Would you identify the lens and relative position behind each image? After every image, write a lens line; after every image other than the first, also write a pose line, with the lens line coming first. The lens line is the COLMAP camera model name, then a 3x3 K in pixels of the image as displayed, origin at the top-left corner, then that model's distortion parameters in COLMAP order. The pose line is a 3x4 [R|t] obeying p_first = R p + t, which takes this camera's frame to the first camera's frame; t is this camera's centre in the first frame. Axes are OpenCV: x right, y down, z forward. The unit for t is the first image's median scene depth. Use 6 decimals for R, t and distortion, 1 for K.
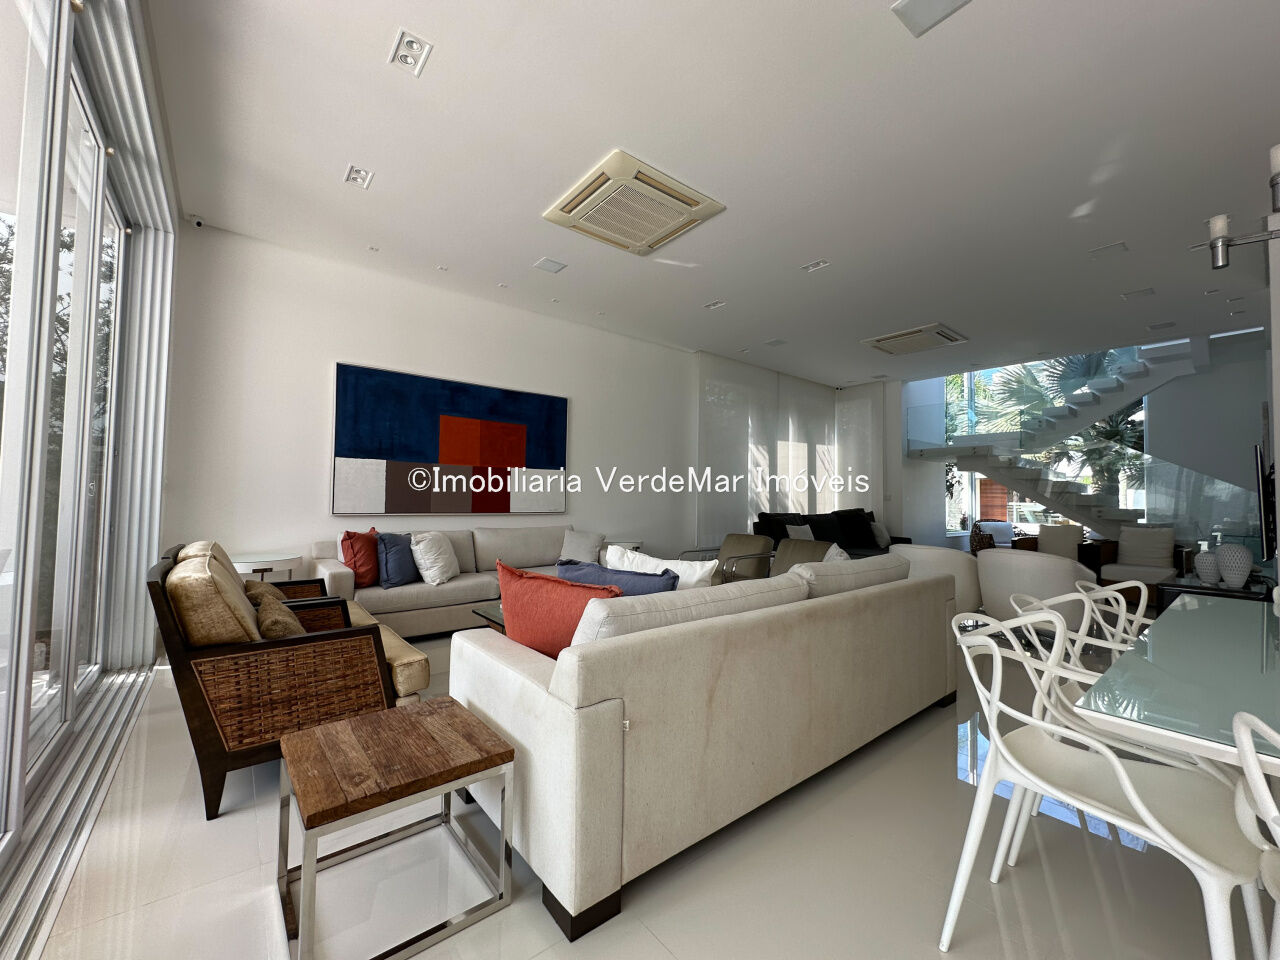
lens RADIAL K [[502.7, 0, 640.0], [0, 502.7, 480.0], [0, 0, 1]] dist [0.000124, -0.000028]
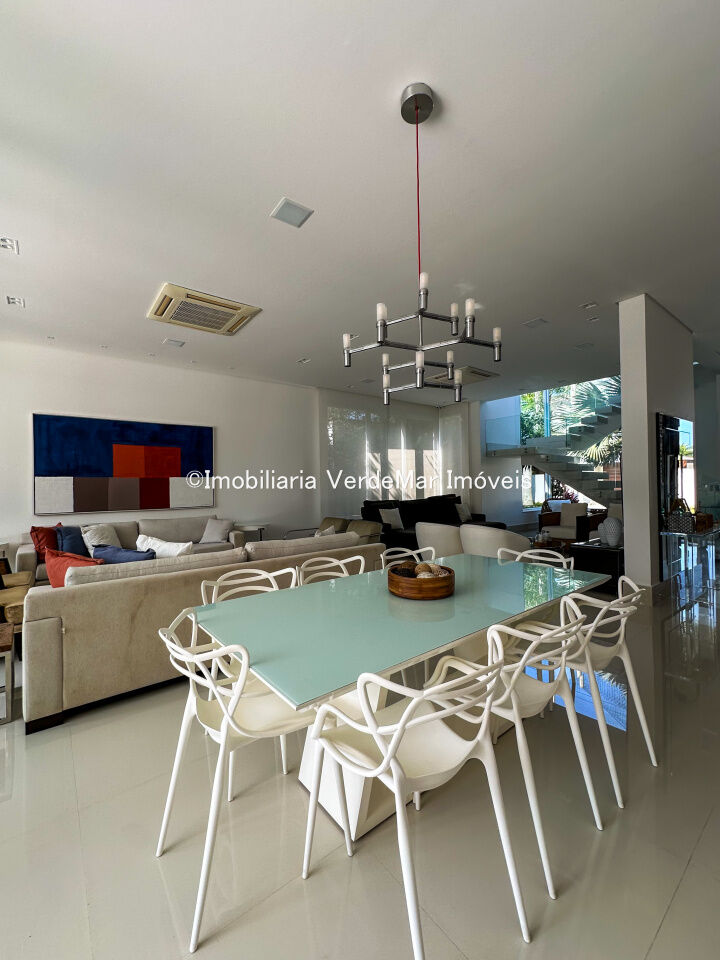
lens RADIAL K [[391.6, 0, 360.0], [0, 391.6, 480.0], [0, 0, 1]] dist [0.002243, -0.000232]
pose [[0.999466, -0.031287, -0.009384, 0.332298], [0.031512, 0.999196, 0.024773, -0.029798], [0.008601, -0.025056, 0.999649, -0.146213]]
